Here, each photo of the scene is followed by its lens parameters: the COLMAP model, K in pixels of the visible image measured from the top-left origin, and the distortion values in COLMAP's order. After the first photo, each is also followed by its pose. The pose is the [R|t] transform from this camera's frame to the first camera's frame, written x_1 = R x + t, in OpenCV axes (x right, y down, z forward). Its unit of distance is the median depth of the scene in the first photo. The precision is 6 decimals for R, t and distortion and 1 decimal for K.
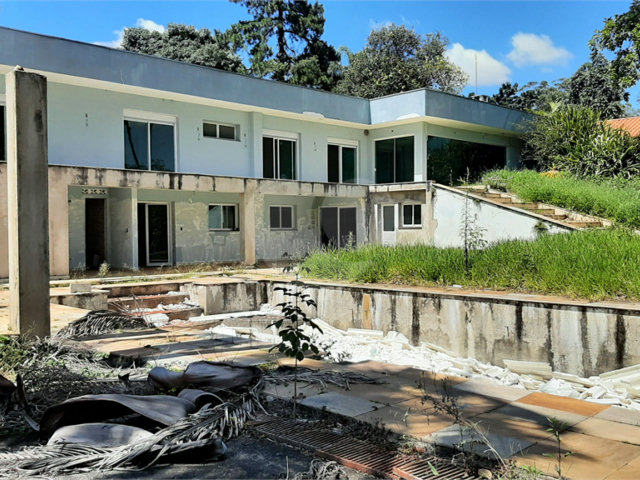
lens RADIAL K [[664.0, 0, 320.4], [0, 664.0, 247.3], [0, 0, 1]] dist [0.137296, -0.304607]
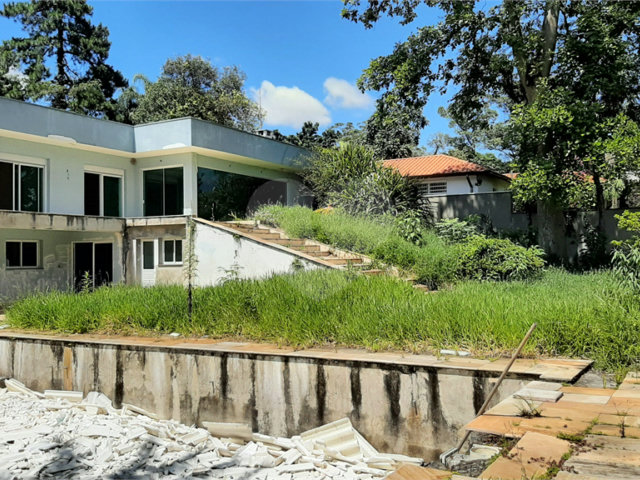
lens RADIAL K [[664.0, 0, 320.4], [0, 664.0, 247.3], [0, 0, 1]] dist [0.137296, -0.304607]
pose [[0.966325, -0.000599, 0.257325, 0.091999], [0.013751, 0.998689, -0.049312, -0.005655], [-0.256958, 0.051190, 0.965066, 0.055210]]
